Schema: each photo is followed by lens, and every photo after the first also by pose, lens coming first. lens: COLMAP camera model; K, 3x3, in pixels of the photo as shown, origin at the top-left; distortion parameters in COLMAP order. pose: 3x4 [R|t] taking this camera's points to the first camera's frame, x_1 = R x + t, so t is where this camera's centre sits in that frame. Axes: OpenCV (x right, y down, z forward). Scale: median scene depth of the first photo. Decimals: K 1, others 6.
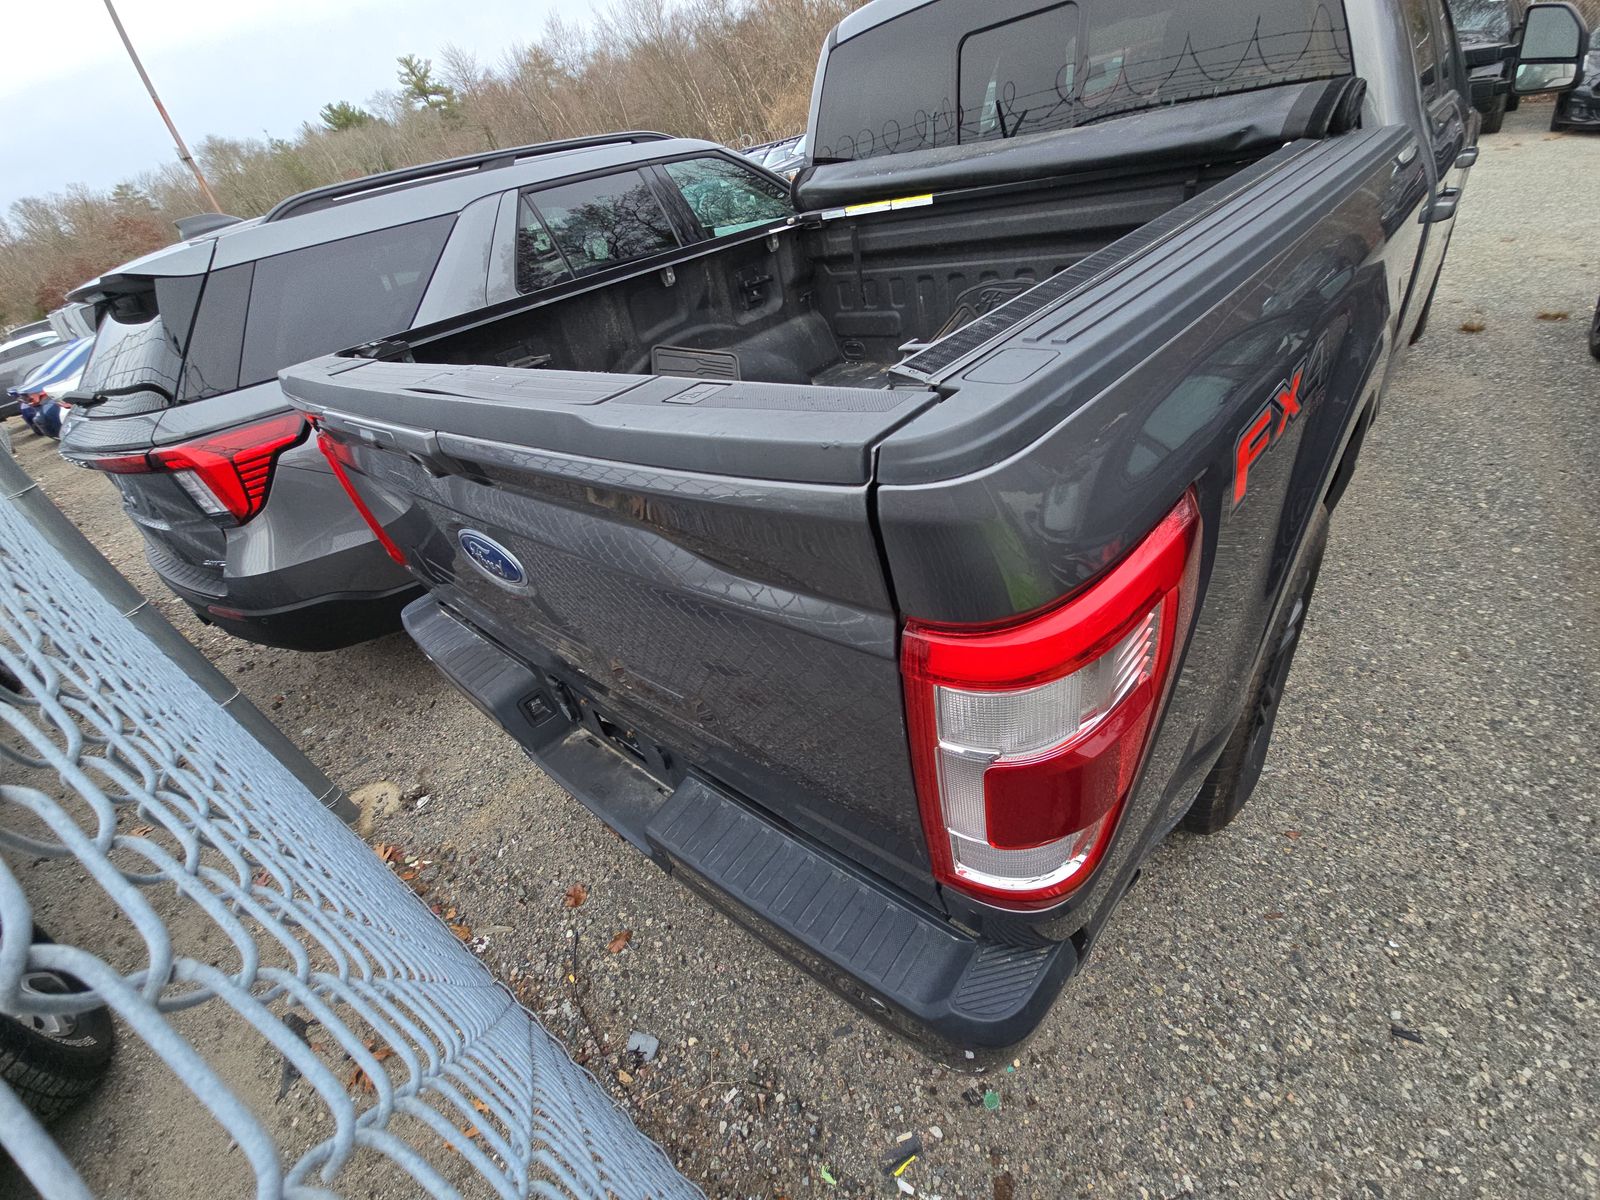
lens RADIAL K [[630.4, 0, 800.0], [0, 630.4, 600.0], [0, 0, 1]] dist [0.027159, -0.013506]
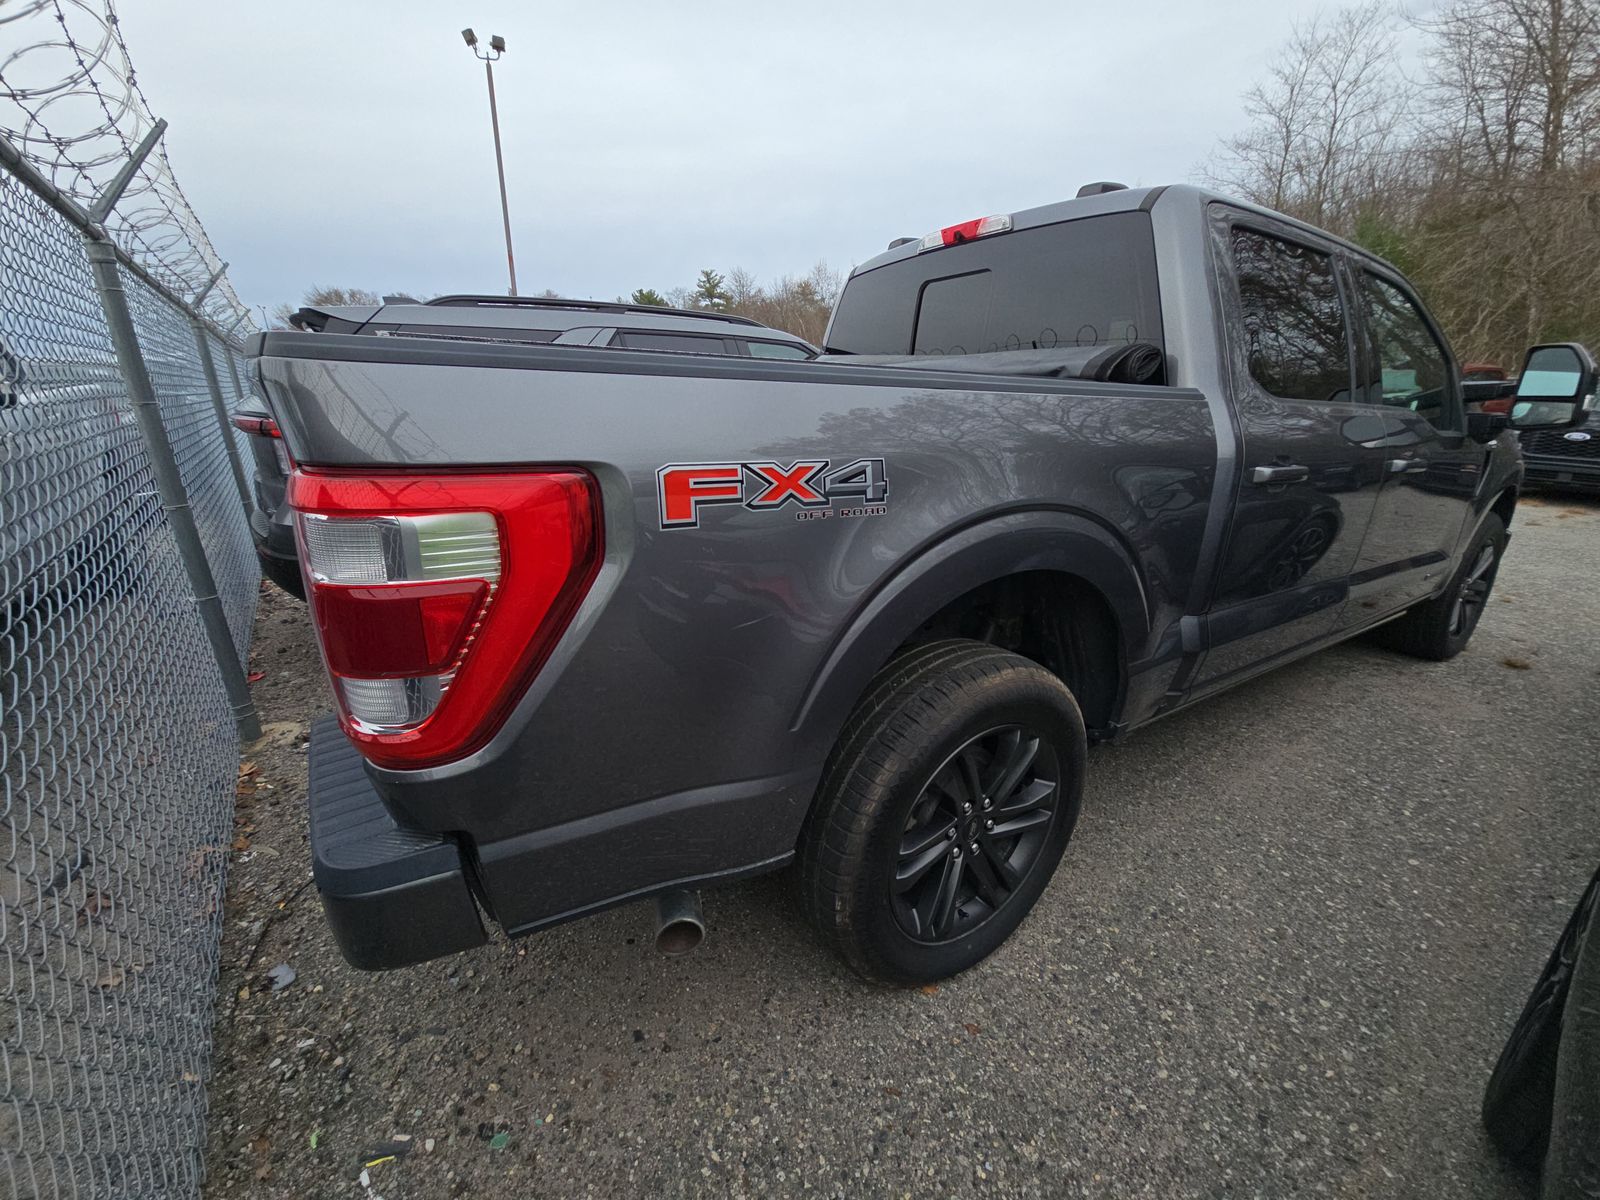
lens RADIAL K [[632.7, 0, 800.0], [0, 632.7, 600.0], [0, 0, 1]] dist [0.003353, -0.000376]
pose [[0.940722, 0.276669, -0.196206, 0.583267], [-0.319293, 0.917520, -0.237084, 0.104748], [0.114429, 0.285677, 0.951470, -0.071255]]
